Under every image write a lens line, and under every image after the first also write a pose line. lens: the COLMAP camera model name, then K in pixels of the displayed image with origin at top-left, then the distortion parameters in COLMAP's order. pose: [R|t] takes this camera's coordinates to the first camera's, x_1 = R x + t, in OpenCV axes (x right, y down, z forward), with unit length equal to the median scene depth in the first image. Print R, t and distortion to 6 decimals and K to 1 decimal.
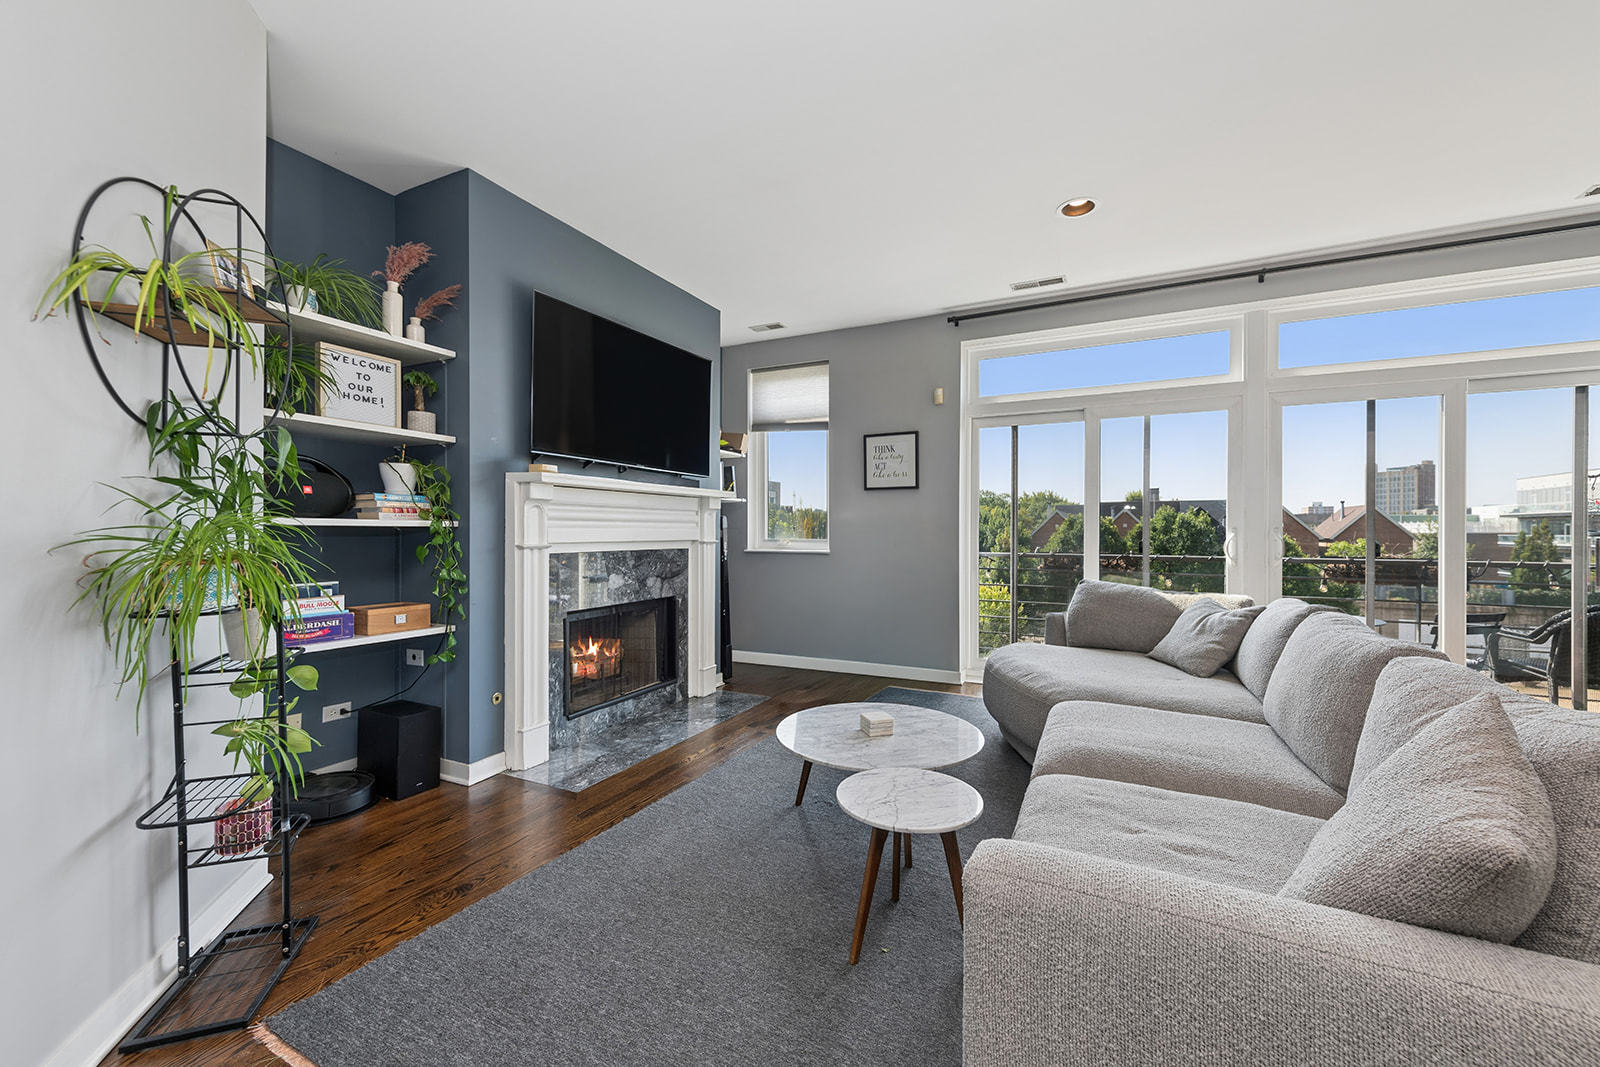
lens RADIAL K [[633.0, 0, 803.3], [0, 633.0, 528.3], [0, 0, 1]] dist [0.035619, -0.006513]
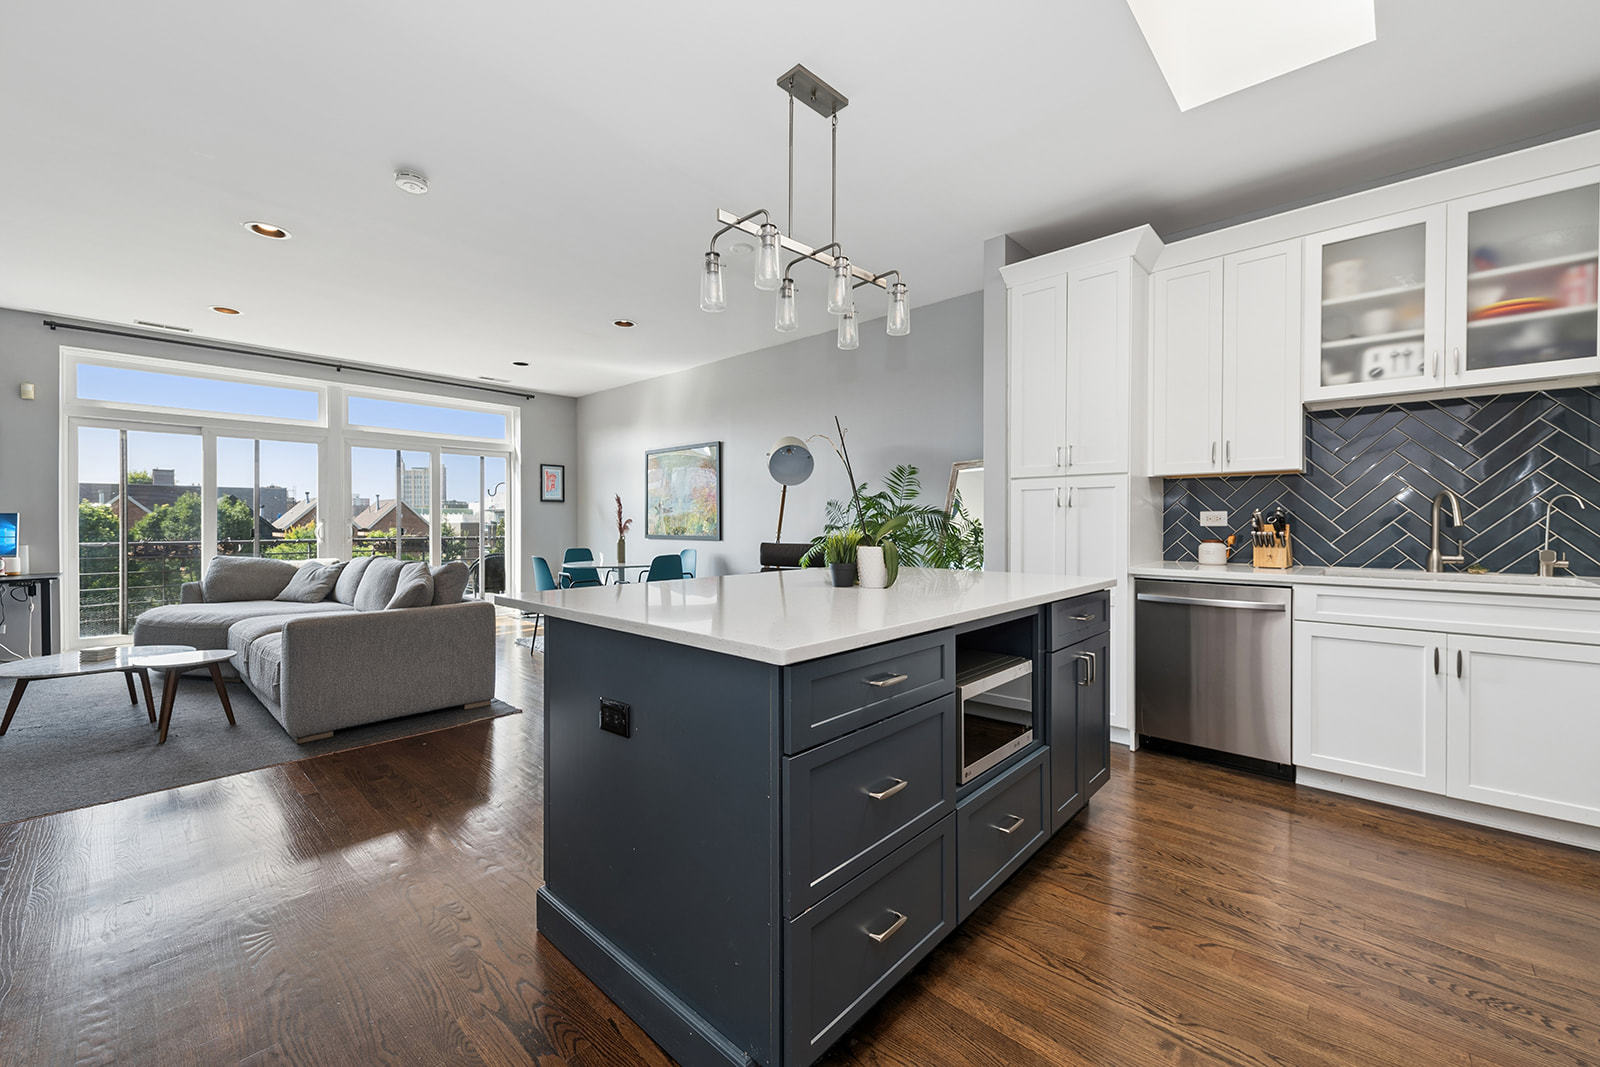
lens RADIAL K [[633.0, 0, 803.3], [0, 633.0, 528.3], [0, 0, 1]] dist [0.035619, -0.006513]
pose [[0.285789, -0.010077, 0.958240, -0.477472], [-0.003991, 0.999924, 0.011705, -0.001356], [-0.958284, -0.007170, 0.285727, -0.547845]]
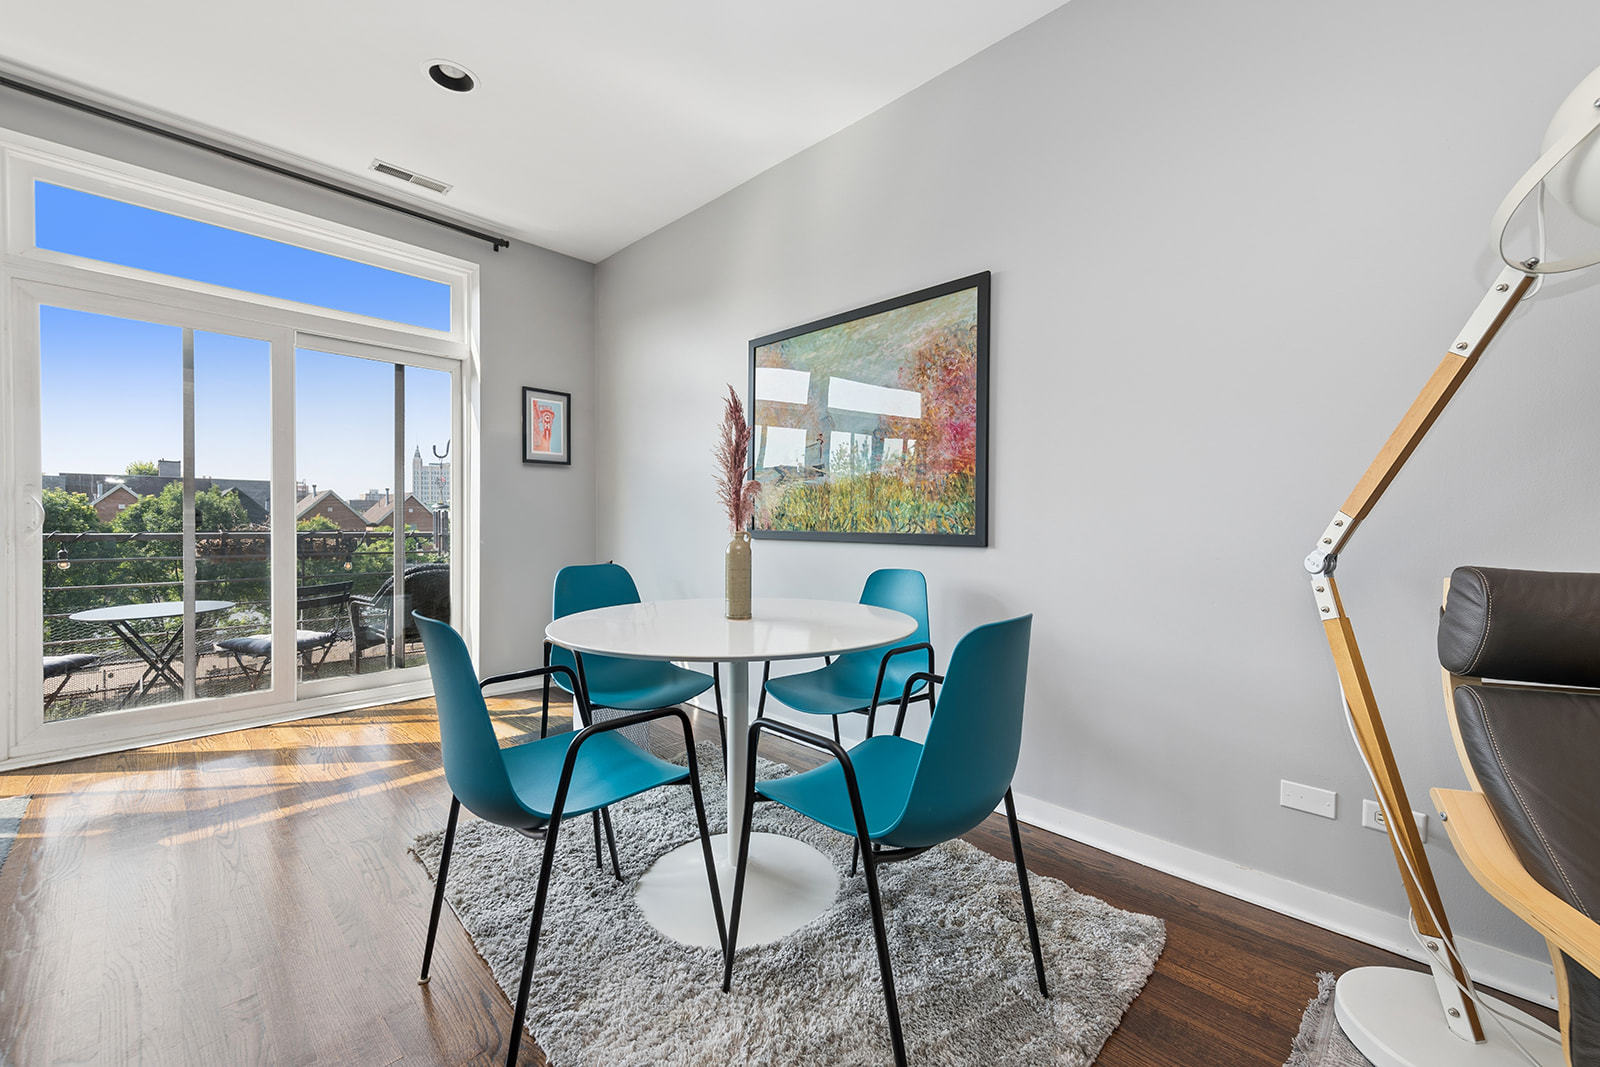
lens RADIAL K [[633.0, 0, 803.3], [0, 633.0, 528.3], [0, 0, 1]] dist [0.035619, -0.006513]
pose [[0.304773, -0.008985, 0.952383, 0.328804], [-0.012304, 0.999835, 0.013371, 0.021890], [-0.952346, -0.015794, 0.304612, 0.048689]]
